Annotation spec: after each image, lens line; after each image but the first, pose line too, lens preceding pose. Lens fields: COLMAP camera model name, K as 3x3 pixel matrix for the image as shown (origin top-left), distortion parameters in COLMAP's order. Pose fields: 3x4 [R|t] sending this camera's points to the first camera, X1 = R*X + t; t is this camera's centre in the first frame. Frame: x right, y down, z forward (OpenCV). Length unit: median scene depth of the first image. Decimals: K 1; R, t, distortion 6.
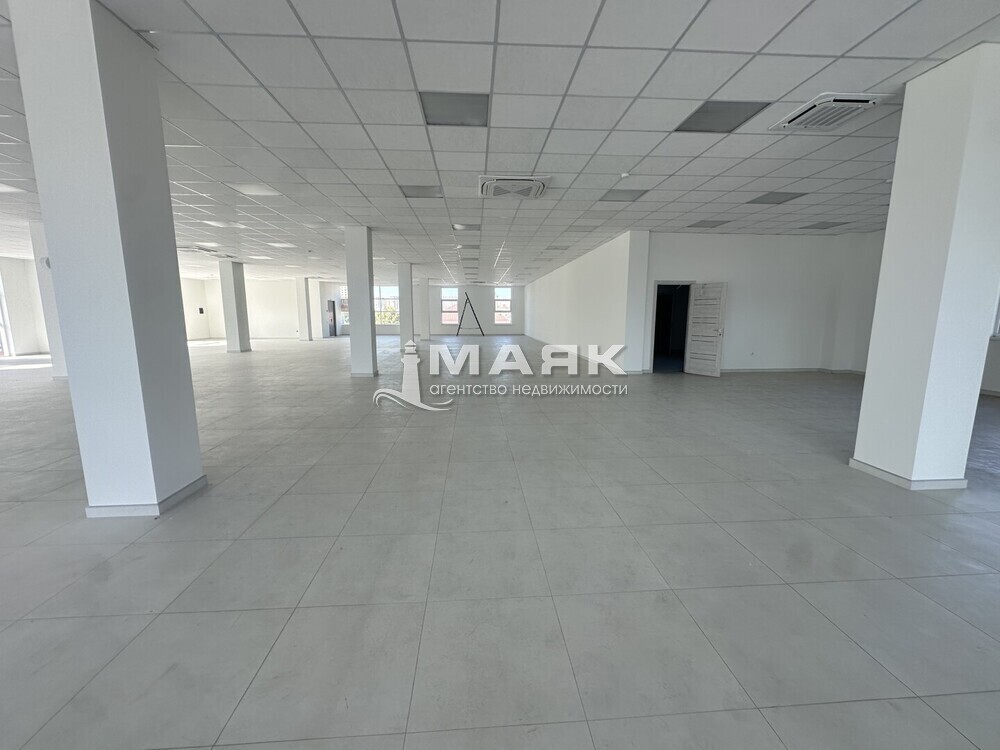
lens RADIAL K [[399.7, 0, 500.0], [0, 399.7, 373.7], [0, 0, 1]] dist [-0.003213, 0.000689]
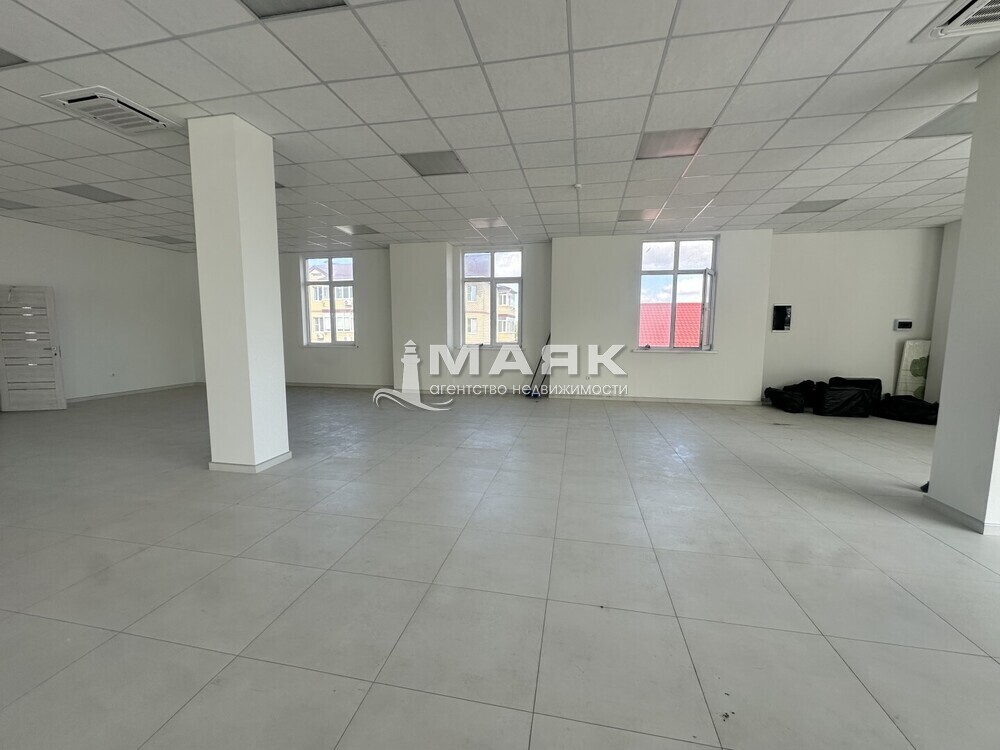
lens RADIAL K [[399.7, 0, 497.8], [0, 399.7, 375.1], [0, 0, 1]] dist [-0.003213, 0.000689]
pose [[0.263114, -0.104392, 0.959100, 0.091927], [0.139616, 0.987784, 0.069213, 0.017334], [-0.954609, 0.115695, 0.274474, -0.044171]]
